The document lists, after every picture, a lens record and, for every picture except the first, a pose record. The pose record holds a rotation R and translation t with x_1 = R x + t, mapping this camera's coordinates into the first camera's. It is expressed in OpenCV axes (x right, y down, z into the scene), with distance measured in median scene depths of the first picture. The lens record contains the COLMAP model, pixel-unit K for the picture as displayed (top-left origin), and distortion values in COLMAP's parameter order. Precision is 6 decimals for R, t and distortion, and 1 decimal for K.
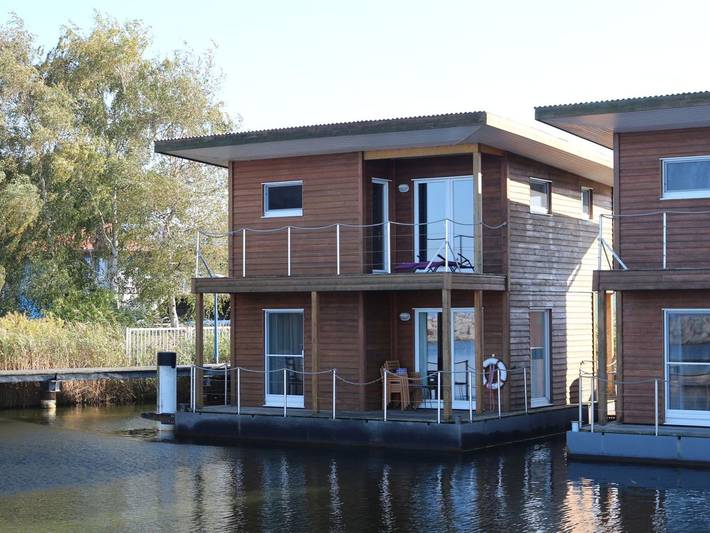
lens RADIAL K [[1376.8, 0, 355.0], [0, 1376.8, 266.5], [0, 0, 1]] dist [0.041329, 0.089044]
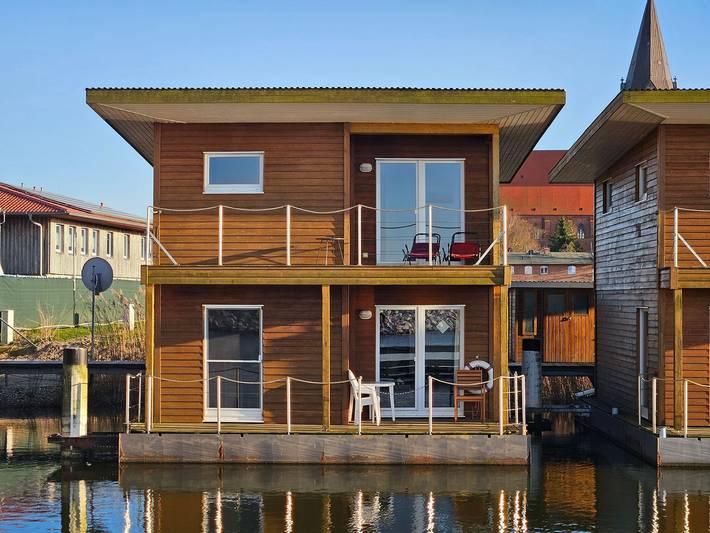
lens RADIAL K [[1376.8, 0, 355.0], [0, 1376.8, 266.5], [0, 0, 1]] dist [0.041329, 0.089044]
pose [[0.853671, 0.022481, 0.520328, -0.427557], [-0.023234, 0.999717, -0.005074, 0.010442], [-0.520295, -0.007758, 0.853951, 0.254726]]
